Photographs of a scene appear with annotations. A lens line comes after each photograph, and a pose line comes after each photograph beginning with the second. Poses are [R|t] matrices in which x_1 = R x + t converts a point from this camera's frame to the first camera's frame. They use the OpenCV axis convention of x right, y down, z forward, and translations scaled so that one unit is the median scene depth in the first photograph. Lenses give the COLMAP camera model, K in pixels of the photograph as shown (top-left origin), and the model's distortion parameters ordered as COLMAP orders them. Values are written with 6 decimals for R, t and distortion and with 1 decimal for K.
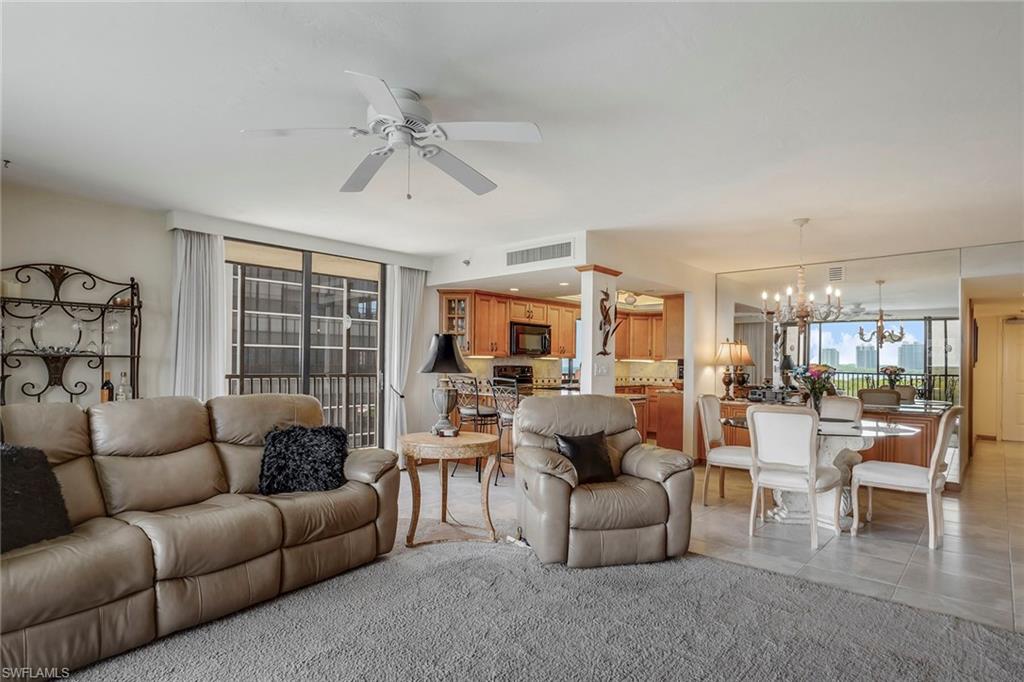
lens RADIAL K [[554.4, 0, 514.1], [0, 554.4, 356.1], [0, 0, 1]] dist [-0.002210, -0.000347]
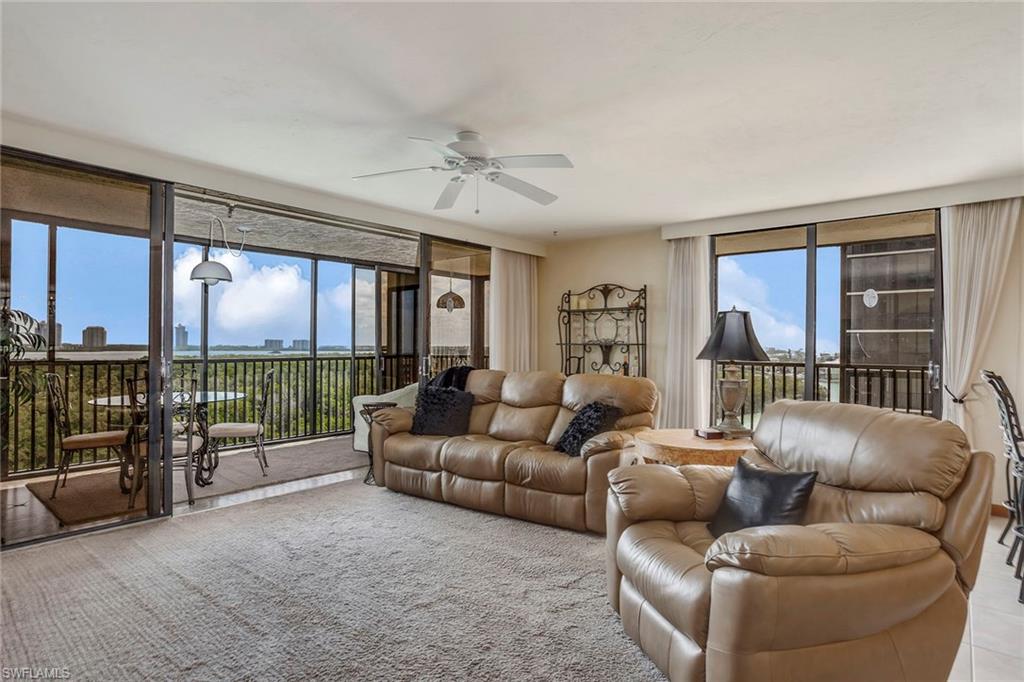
lens RADIAL K [[563.9, 0, 511.6], [0, 563.9, 346.1], [0, 0, 1]] dist [-0.002437, -0.000191]
pose [[0.022007, -0.012846, -0.999675, 0.555561], [0.003678, 0.999912, -0.012768, 0.017403], [0.999751, -0.003396, 0.022053, 0.561422]]
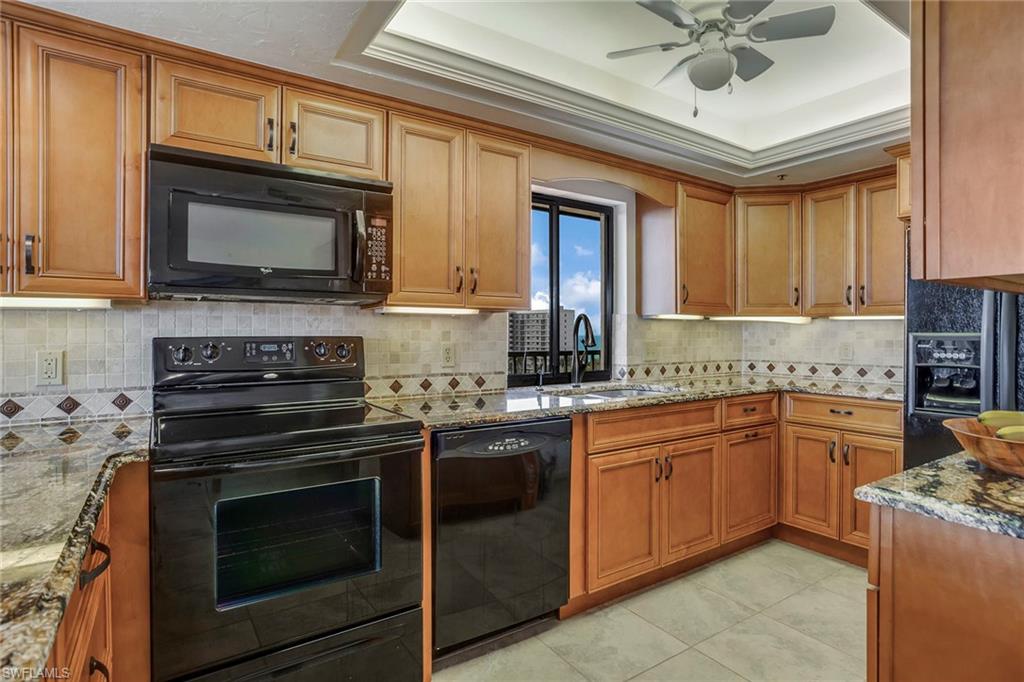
lens RADIAL K [[540.7, 0, 506.5], [0, 540.7, 335.6], [0, 0, 1]] dist [-0.027706, 0.000680]
pose [[0.970495, -0.010367, -0.240897, 0.273705], [0.015233, 0.999716, 0.018344, 0.020115], [0.240639, -0.021472, 0.970377, 1.158090]]
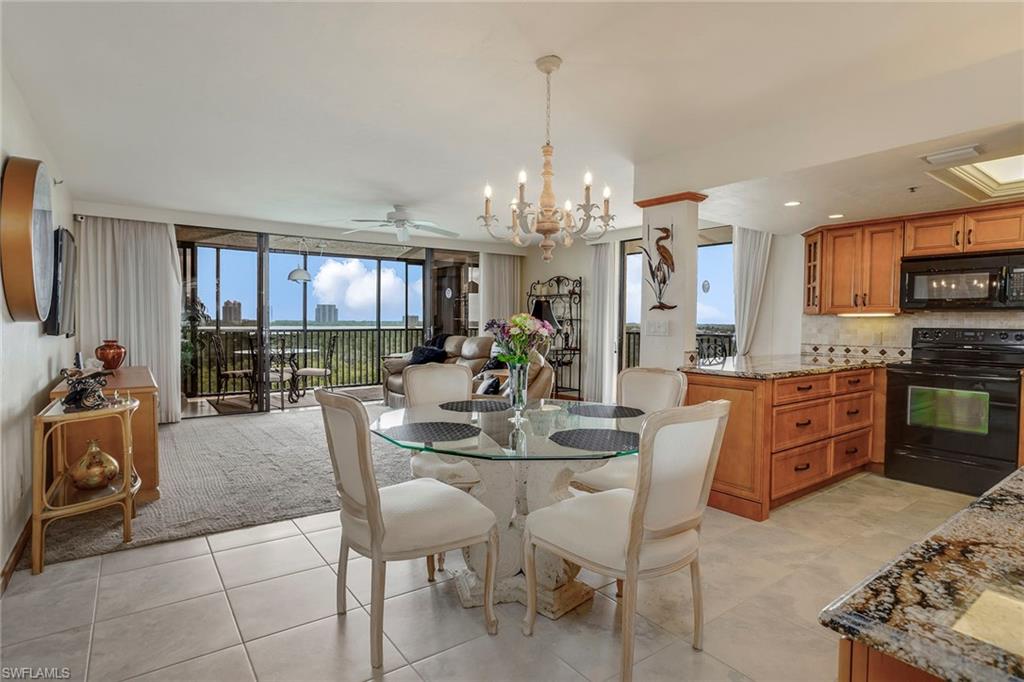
lens RADIAL K [[540.7, 0, 506.5], [0, 540.7, 335.6], [0, 0, 1]] dist [-0.027706, 0.000680]
pose [[-0.195518, 0.013465, -0.980608, 0.966525], [0.001504, 0.999909, 0.013430, 0.024399], [0.980699, 0.001151, -0.195520, 0.956020]]
